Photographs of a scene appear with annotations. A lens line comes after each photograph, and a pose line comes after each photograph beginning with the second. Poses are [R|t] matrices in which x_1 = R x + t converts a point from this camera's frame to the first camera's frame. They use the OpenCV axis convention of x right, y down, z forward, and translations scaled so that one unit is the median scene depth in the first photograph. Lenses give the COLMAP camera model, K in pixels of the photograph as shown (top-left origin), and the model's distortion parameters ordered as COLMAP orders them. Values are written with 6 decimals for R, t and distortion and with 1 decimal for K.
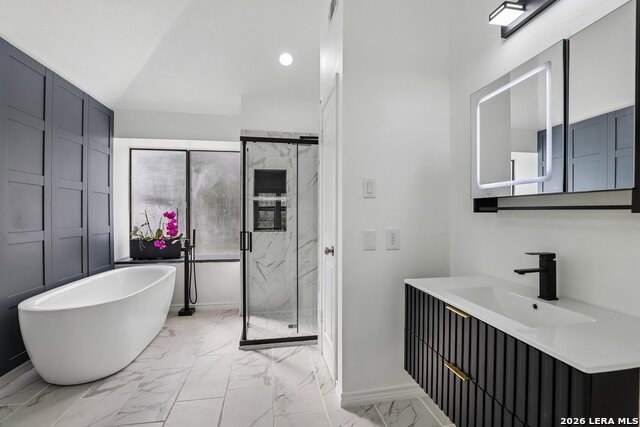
lens RADIAL K [[293.7, 0, 320.5], [0, 293.7, 211.4], [0, 0, 1]] dist [-0.002545, -0.000380]
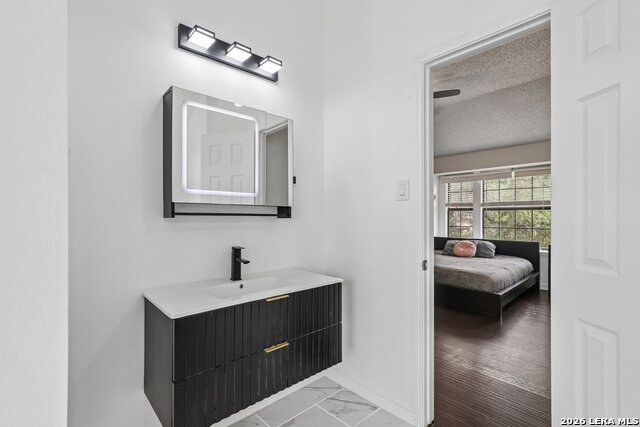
lens RADIAL K [[299.8, 0, 323.0], [0, 299.8, 217.1], [0, 0, 1]] dist [-0.003252, -0.000977]
pose [[-0.537638, -0.000204, 0.843176, -0.528590], [-0.005732, 0.999978, -0.003413, 0.002576], [-0.843156, -0.006668, -0.537627, 1.156059]]
